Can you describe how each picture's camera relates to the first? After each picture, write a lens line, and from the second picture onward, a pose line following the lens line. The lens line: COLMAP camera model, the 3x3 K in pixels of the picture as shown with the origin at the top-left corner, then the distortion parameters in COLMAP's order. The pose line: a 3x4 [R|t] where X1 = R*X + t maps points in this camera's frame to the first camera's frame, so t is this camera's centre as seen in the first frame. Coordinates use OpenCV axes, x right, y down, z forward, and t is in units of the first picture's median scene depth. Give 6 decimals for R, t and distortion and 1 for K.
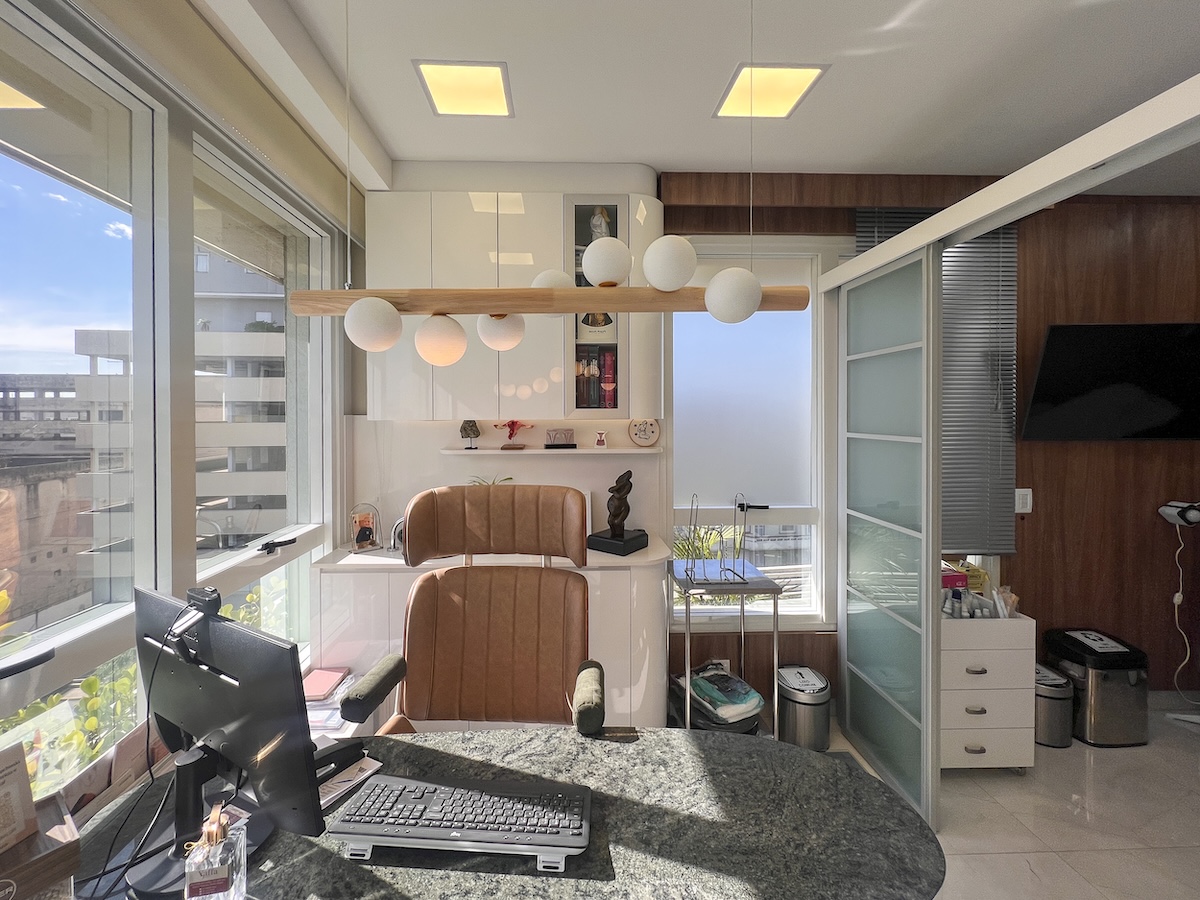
lens RADIAL K [[490.6, 0, 594.9], [0, 490.6, 421.8], [0, 0, 1]] dist [-0.002328, 0.000278]
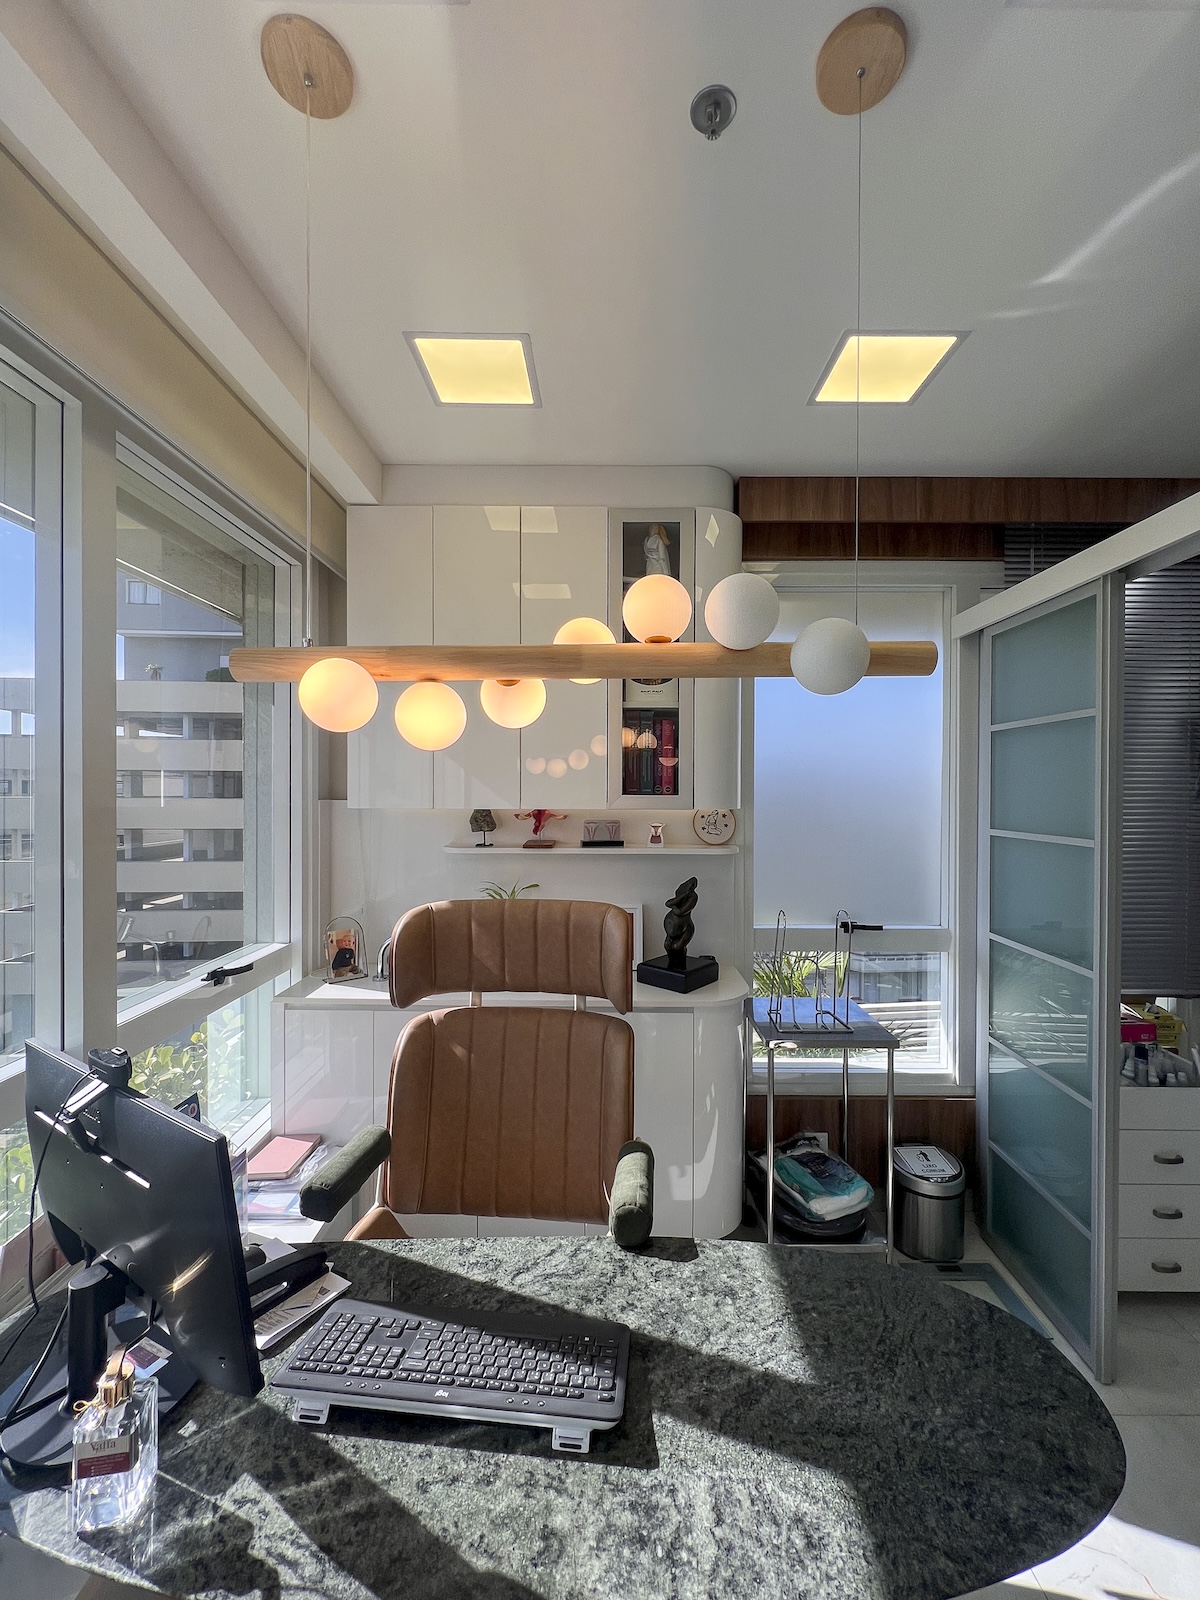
lens RADIAL K [[640.6, 0, 638.5], [0, 640.6, 797.0], [0, 0, 1]] dist [-0.000539, -0.000030]
pose [[0.999559, 0.006767, -0.028925, 0.014327], [-0.006777, 0.999977, -0.000258, -0.023687], [0.028923, 0.000454, 0.999582, 0.024340]]
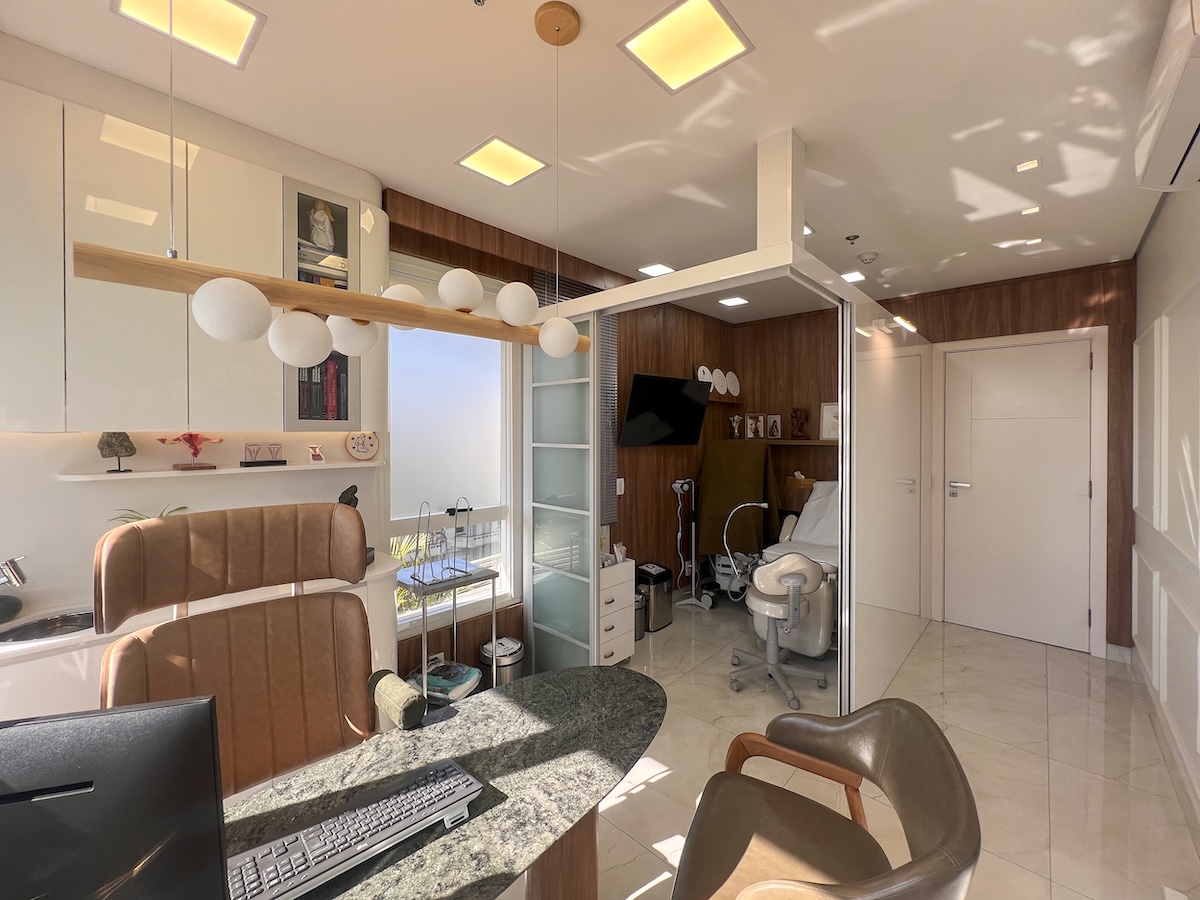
lens RADIAL K [[490.0, 0, 596.4], [0, 490.0, 438.5], [0, 0, 1]] dist [-0.001697, -0.000014]
pose [[0.698755, -0.006149, 0.715334, -0.304572], [0.007042, 0.999974, 0.001717, 0.010141], [-0.715326, 0.003838, 0.698780, -0.014015]]
